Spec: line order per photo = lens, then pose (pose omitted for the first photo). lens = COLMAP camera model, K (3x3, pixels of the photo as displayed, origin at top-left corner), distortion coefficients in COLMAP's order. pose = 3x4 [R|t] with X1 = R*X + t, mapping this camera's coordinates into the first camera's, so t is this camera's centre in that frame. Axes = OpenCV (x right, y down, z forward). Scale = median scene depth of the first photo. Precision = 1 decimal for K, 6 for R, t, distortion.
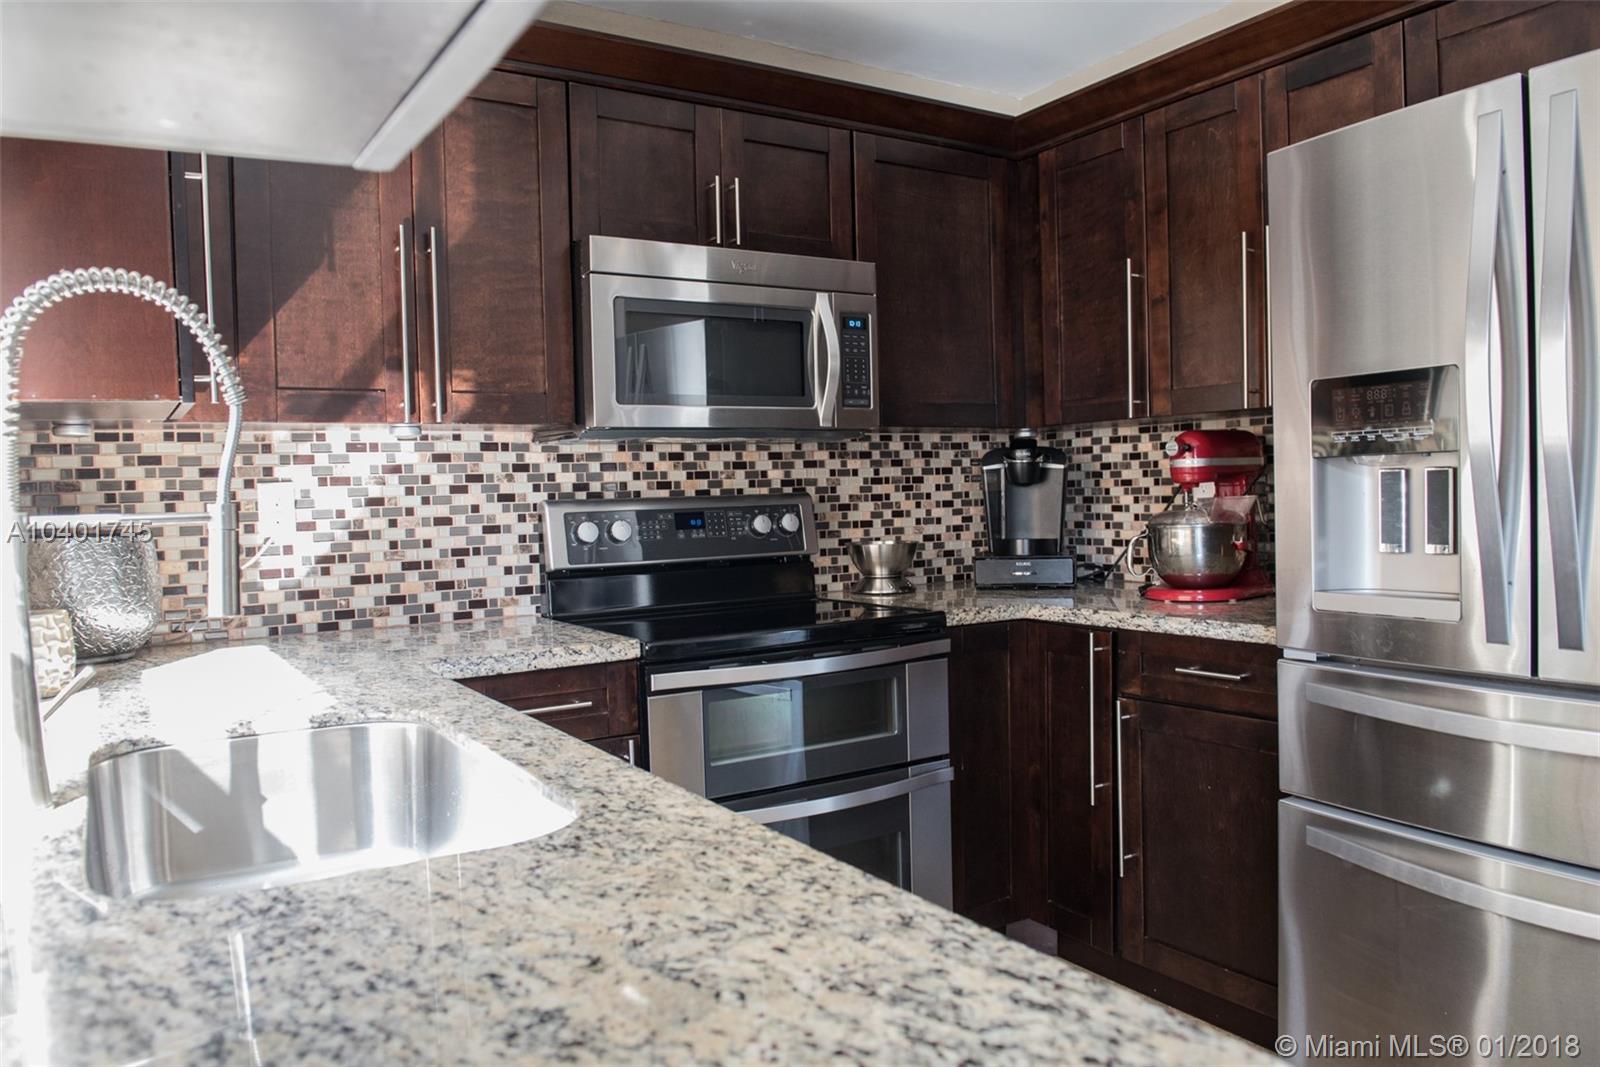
lens RADIAL K [[1111.6, 0, 855.0], [0, 1111.6, 529.0], [0, 0, 1]] dist [-0.052847, -0.000065]
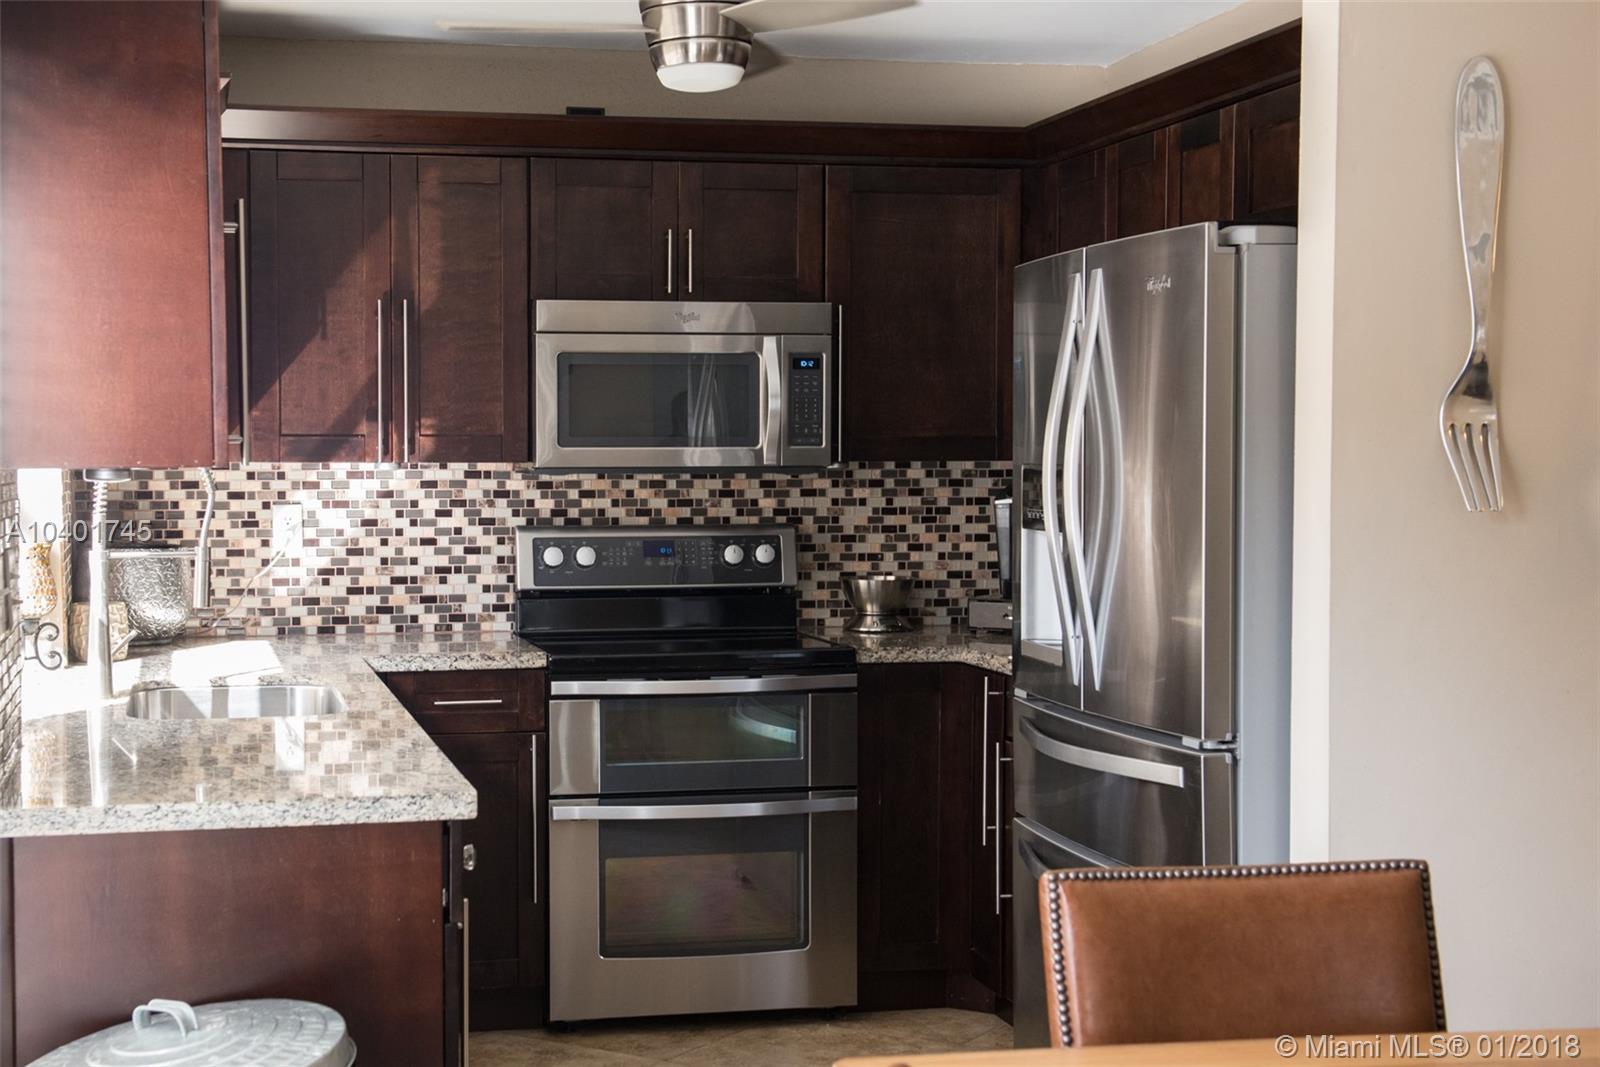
lens RADIAL K [[2066.0, 0, 794.4], [0, 2066.0, 537.2], [0, 0, 1]] dist [0.017333, 0.000000]
pose [[0.948831, 0.040939, -0.313119, 0.633625], [-0.038817, 0.999162, 0.013009, -0.053395], [0.313389, -0.000189, 0.949625, -0.868810]]
